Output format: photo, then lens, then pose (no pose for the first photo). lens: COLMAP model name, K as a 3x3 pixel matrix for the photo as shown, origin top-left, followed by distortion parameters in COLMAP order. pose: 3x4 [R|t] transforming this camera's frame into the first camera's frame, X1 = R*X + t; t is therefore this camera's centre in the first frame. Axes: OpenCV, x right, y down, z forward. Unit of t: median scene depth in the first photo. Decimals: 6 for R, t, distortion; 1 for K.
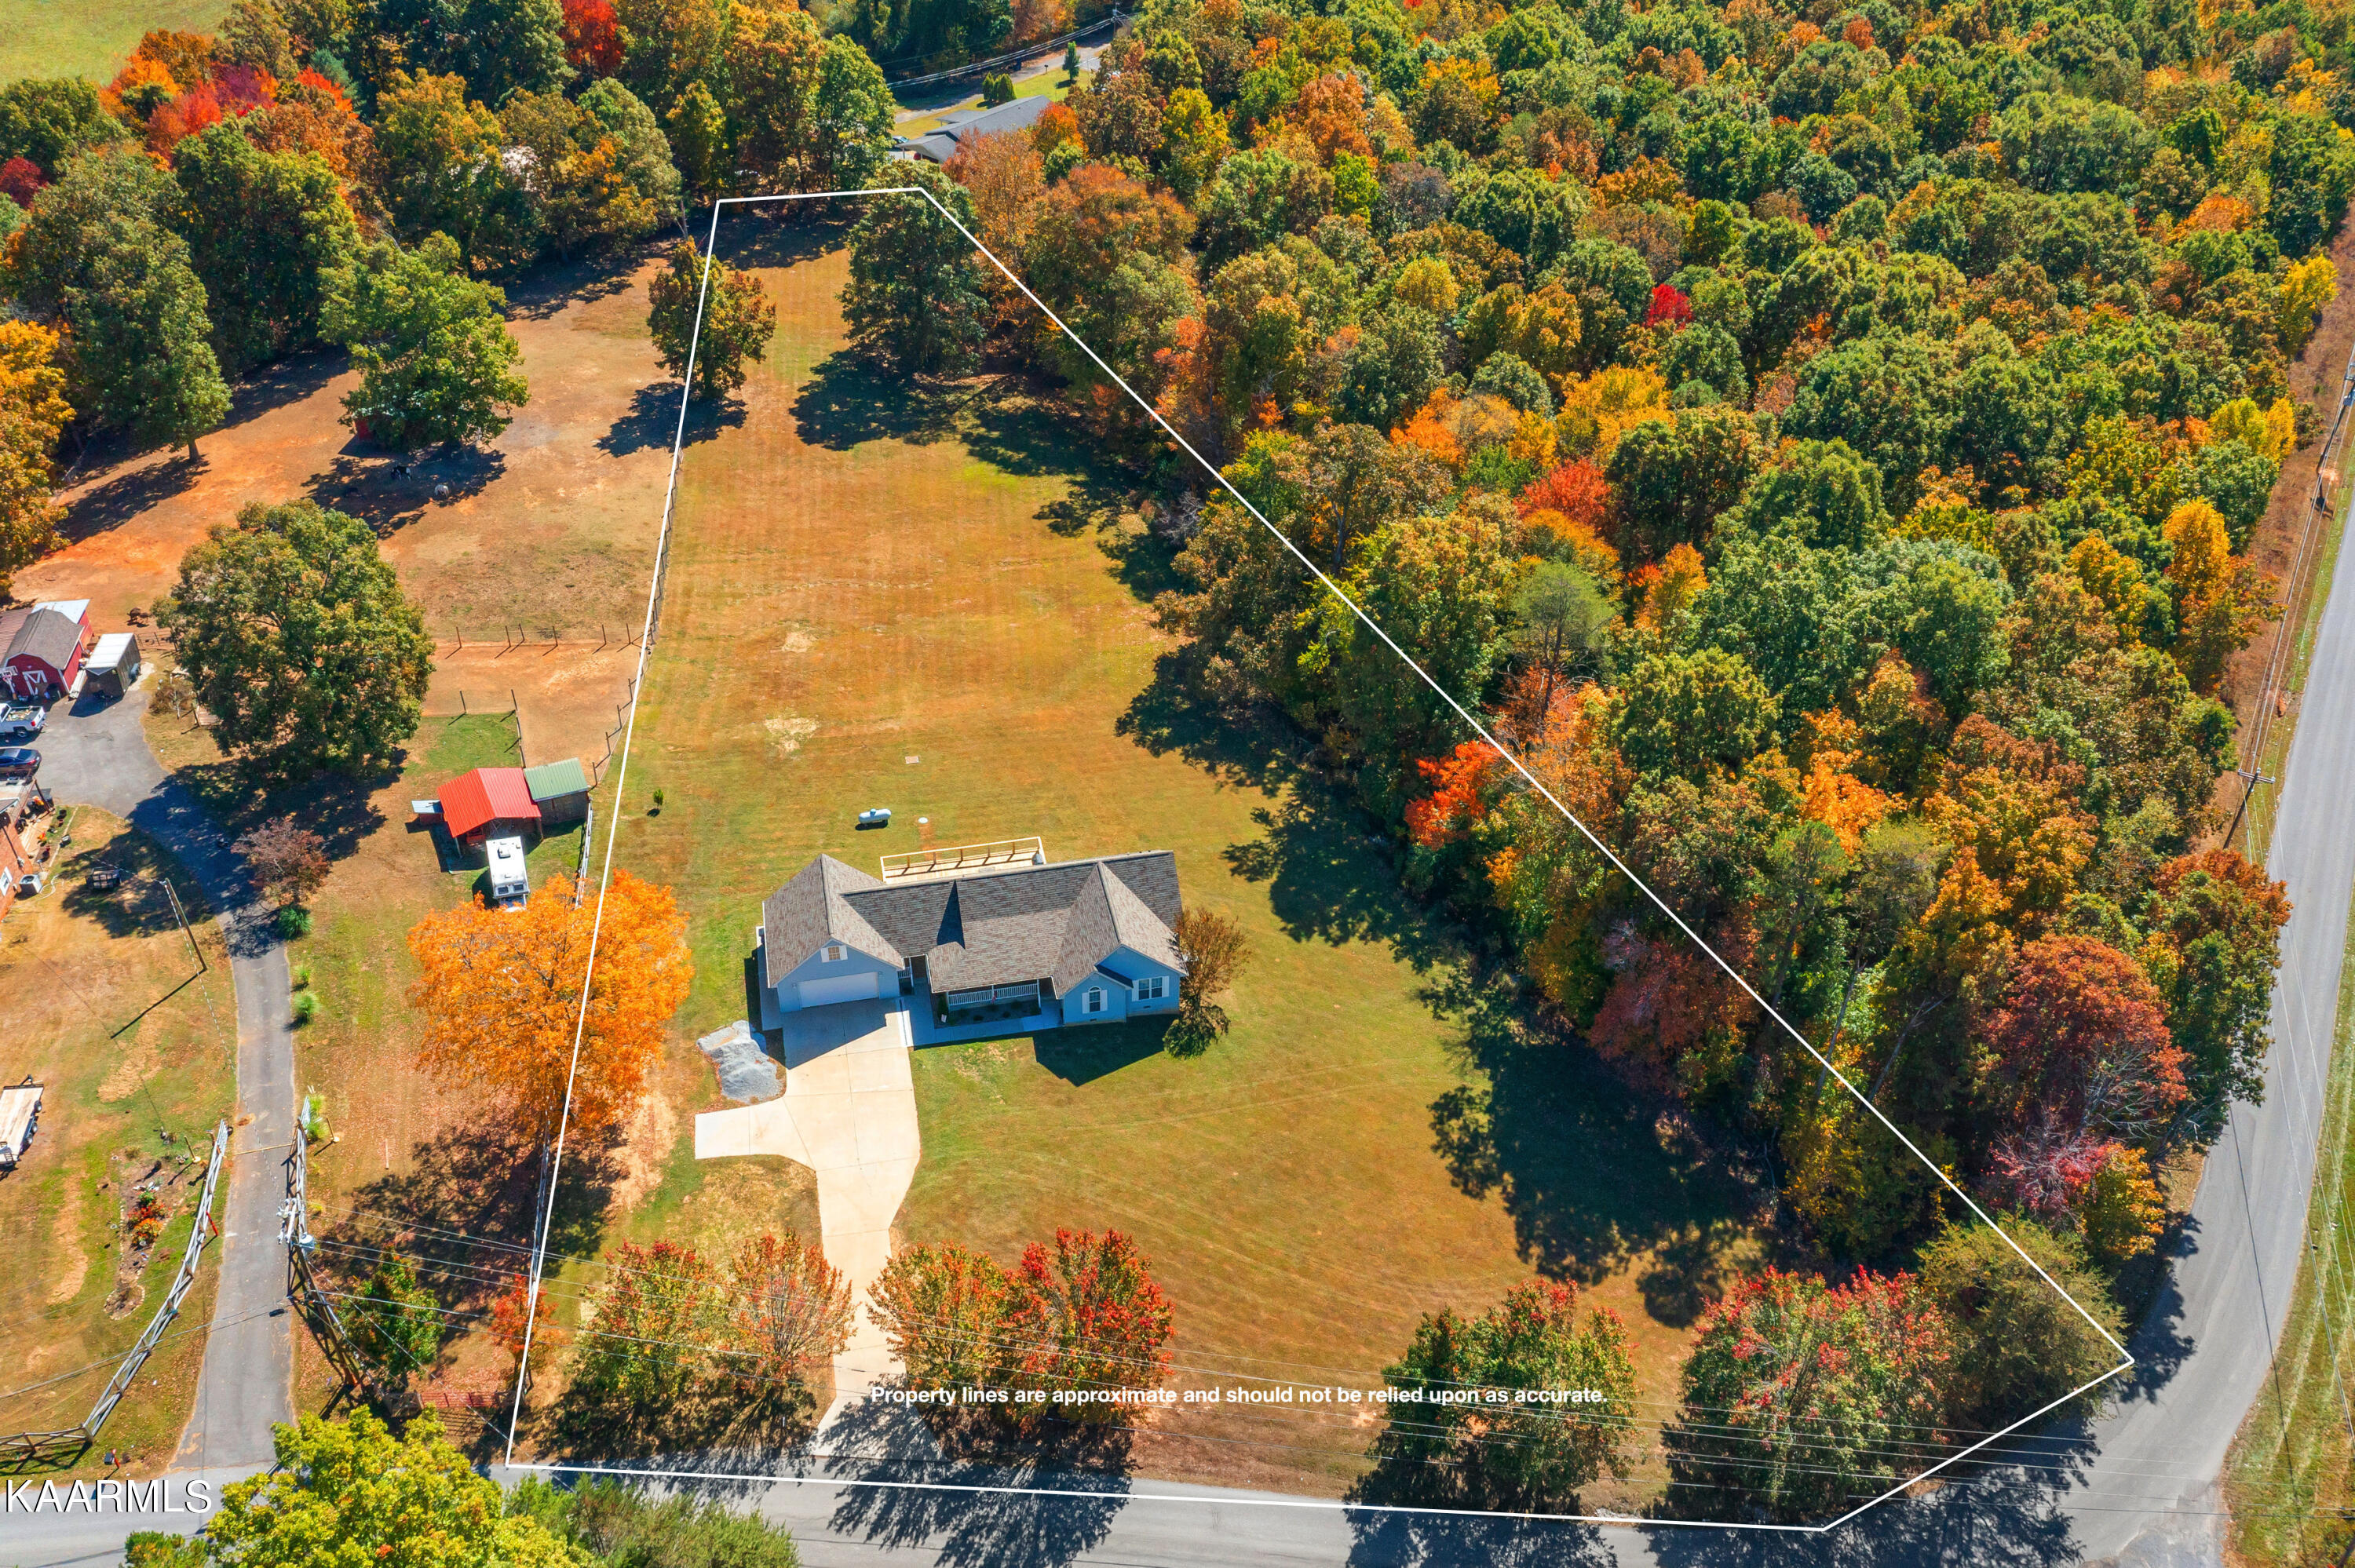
lens RADIAL K [[1876.6, 0, 1172.0], [0, 1876.6, 823.4], [0, 0, 1]] dist [-0.001036, 0.001202]
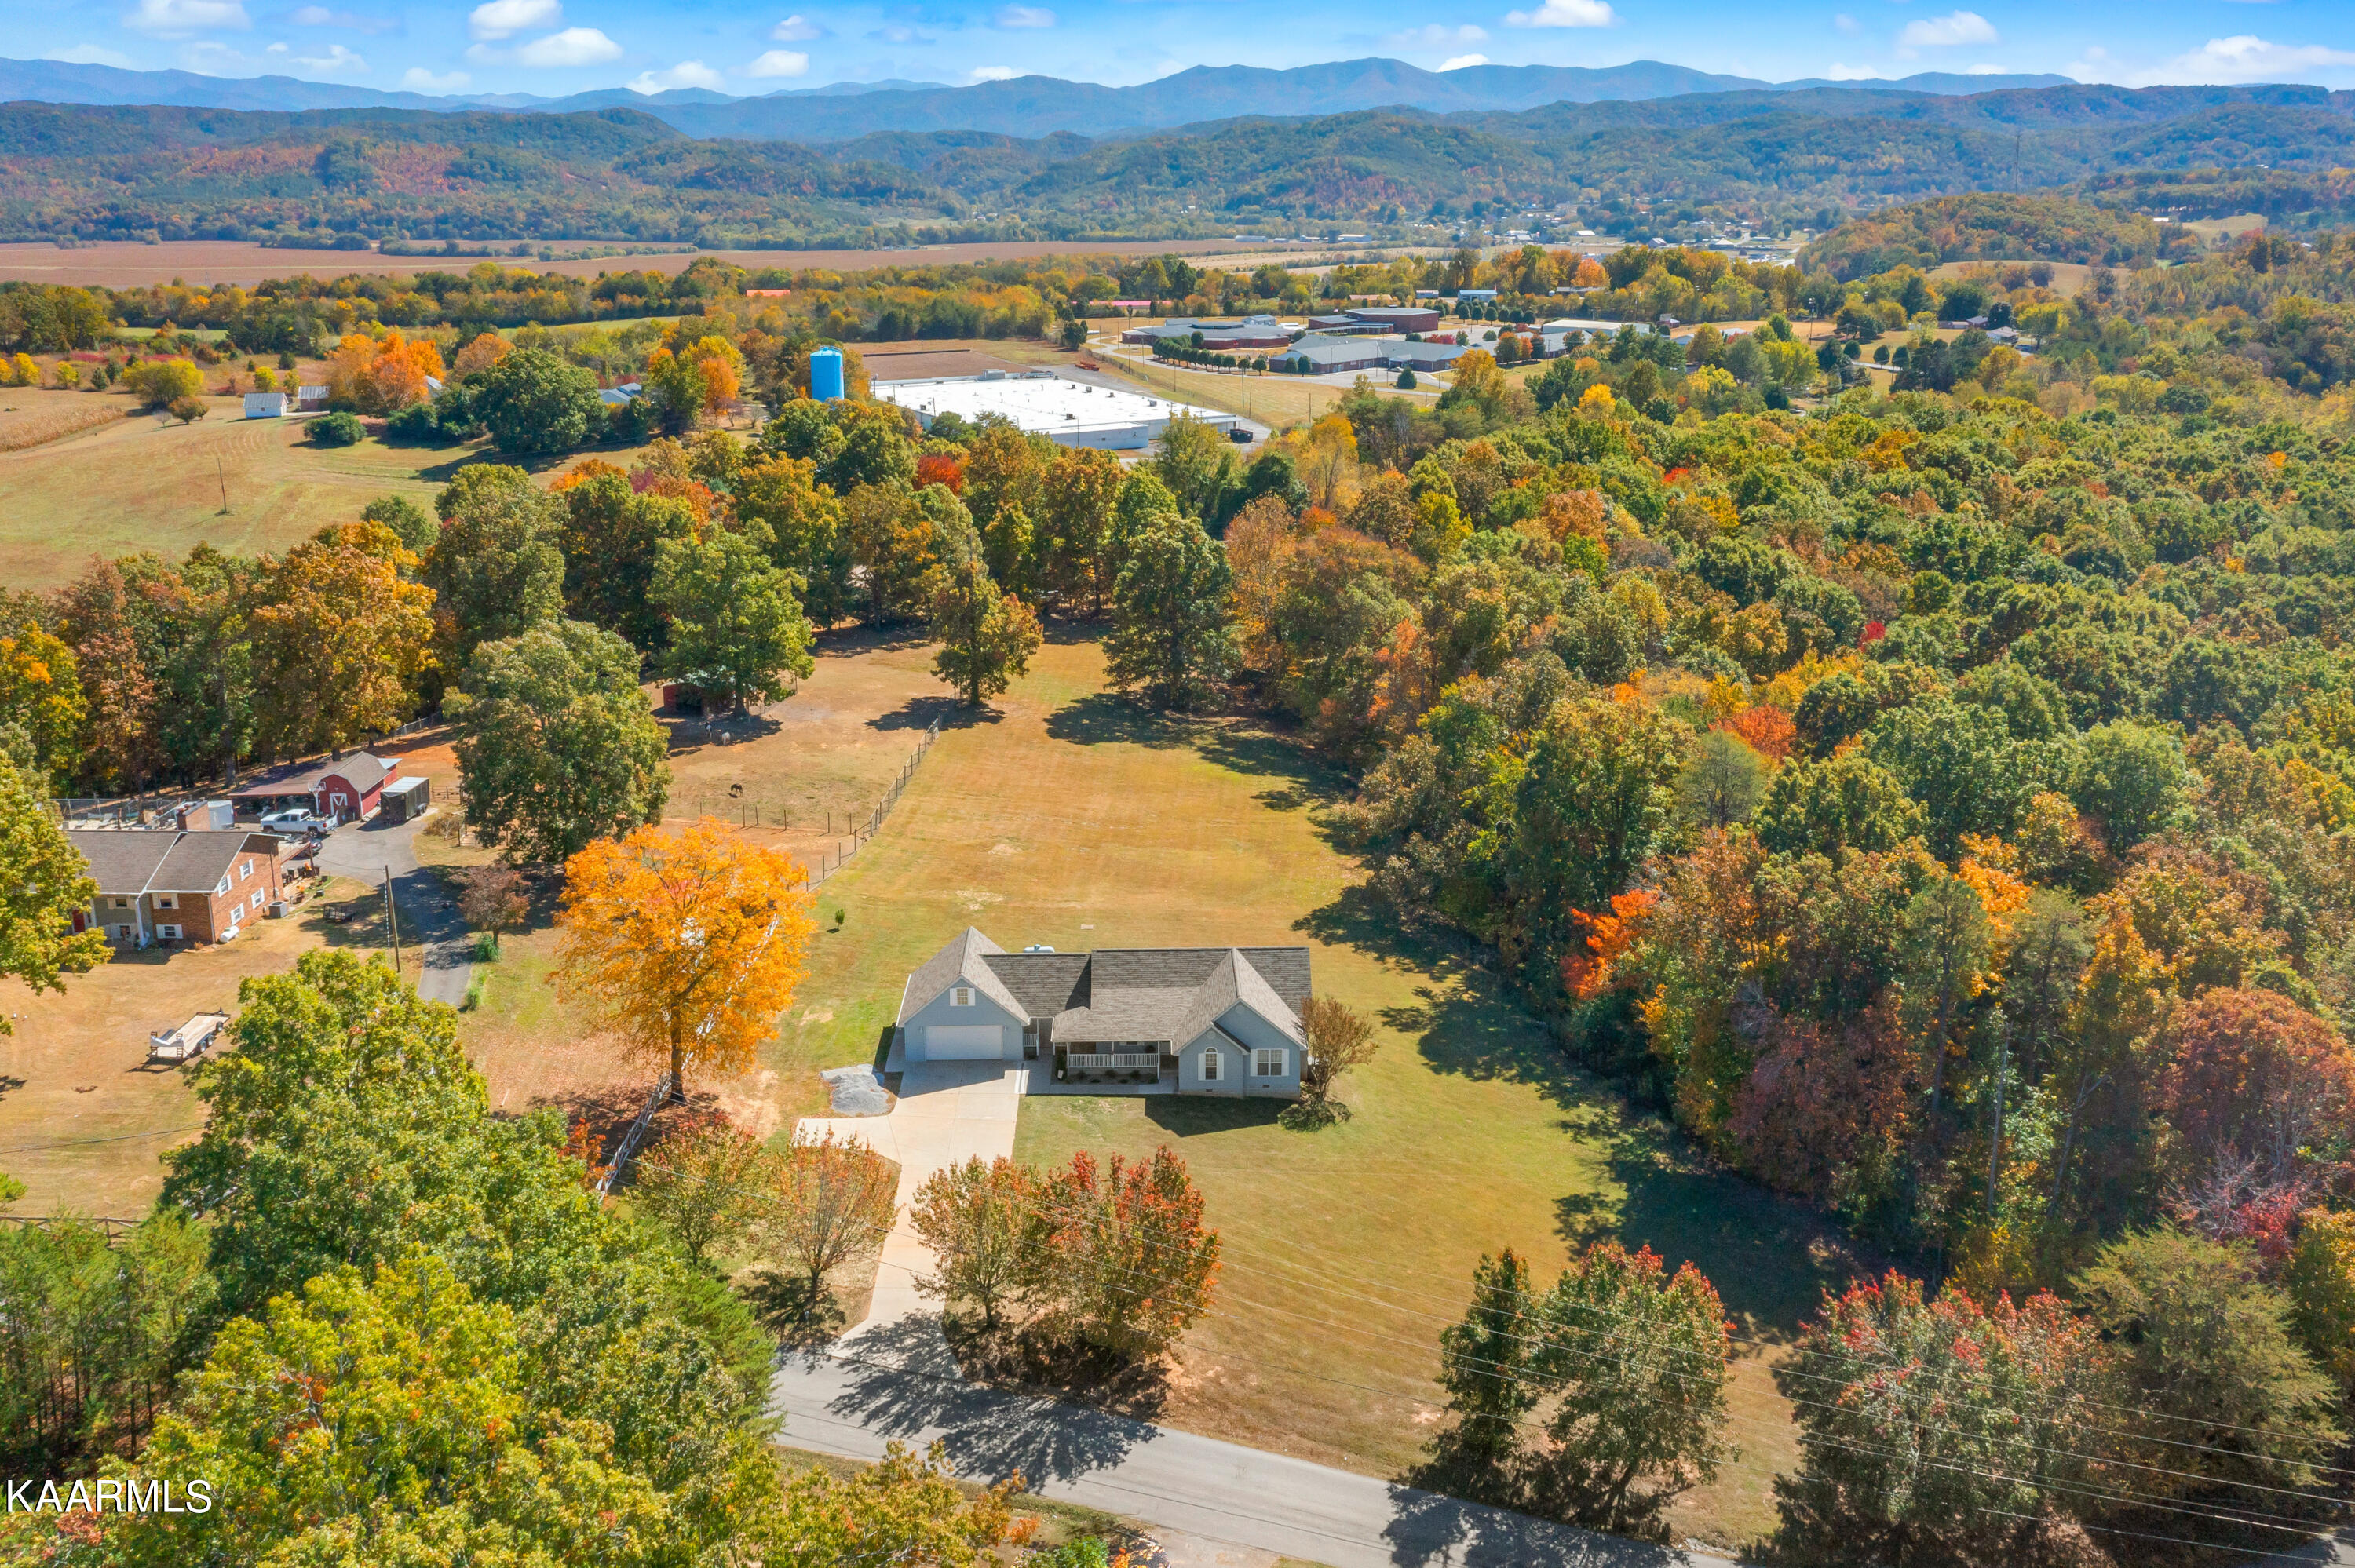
lens RADIAL K [[1929.7, 0, 1179.5], [0, 1929.7, 702.0], [0, 0, 1]] dist [-0.003849, 0.009136]
pose [[0.982499, 0.034347, -0.183074, 0.100581], [-0.106317, 0.910435, -0.399757, 0.271314], [0.152946, 0.412224, 0.898153, 0.007355]]
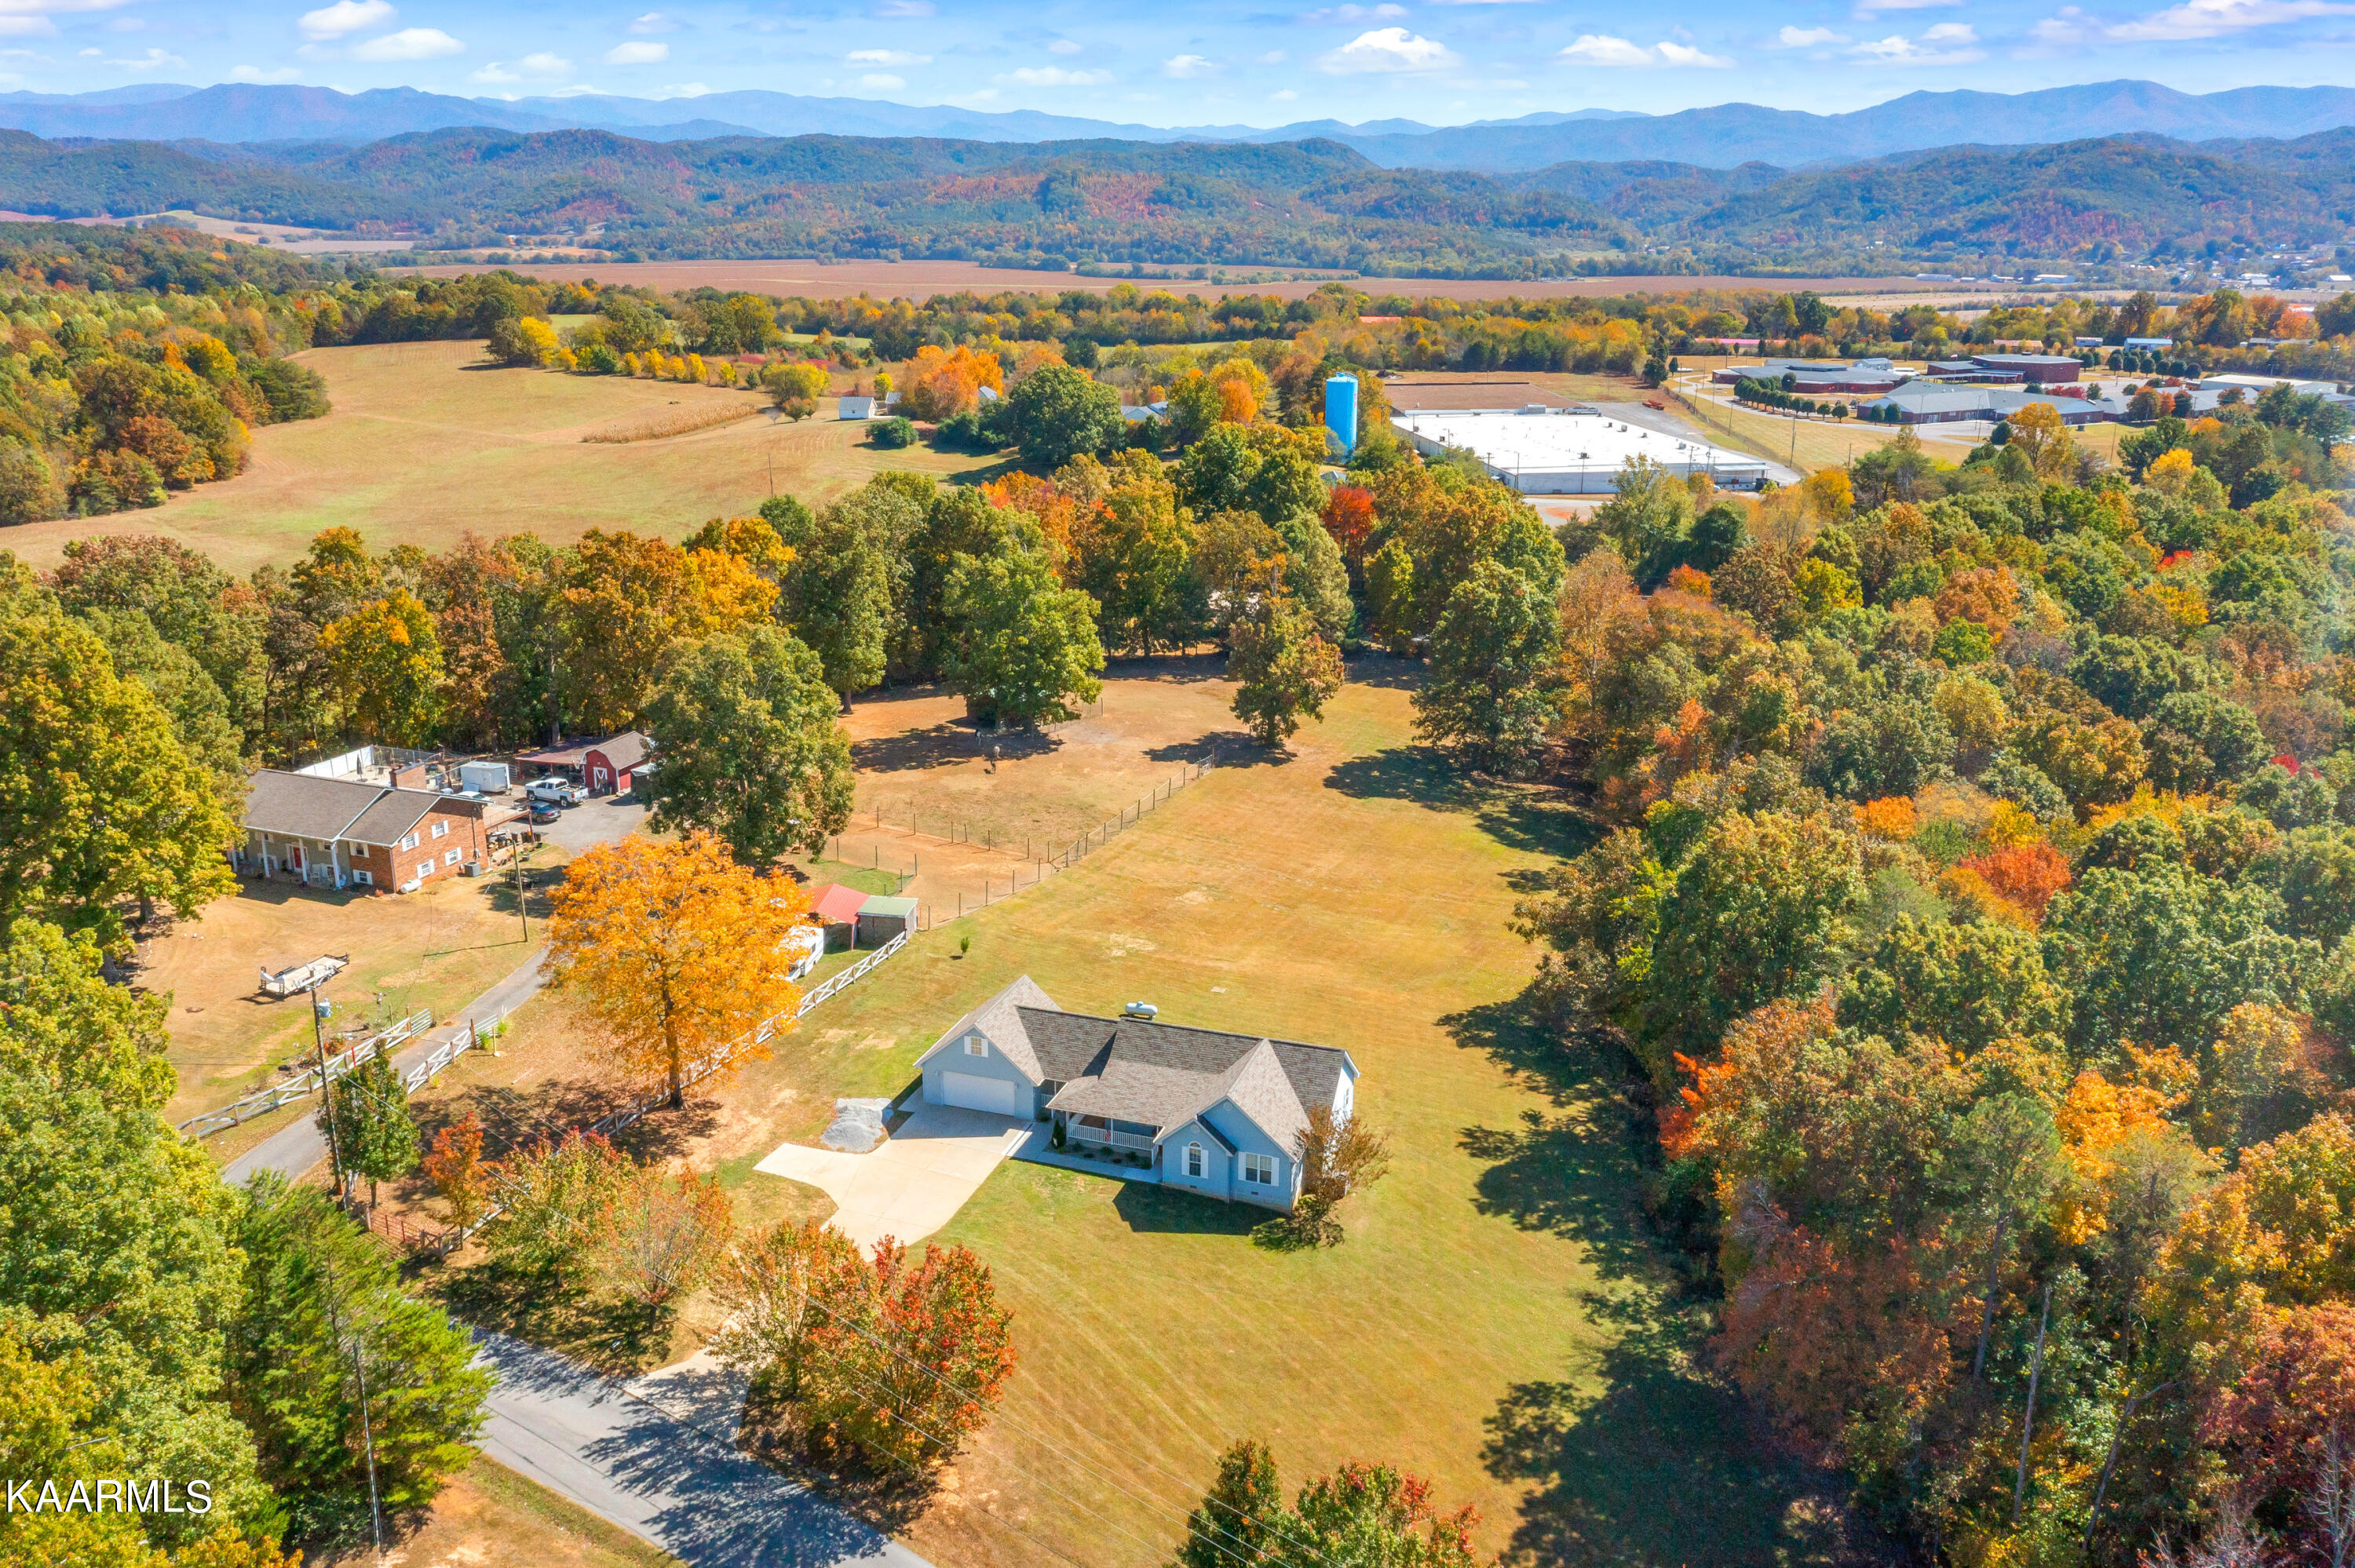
lens RADIAL K [[1871.4, 0, 1176.9], [0, 1871.4, 823.9], [0, 0, 1]] dist [-0.001892, 0.005241]
pose [[0.860284, 0.152758, -0.486392, 0.306137], [-0.319547, 0.904956, -0.280971, 0.169675], [0.397243, 0.397140, 0.827332, 0.147133]]
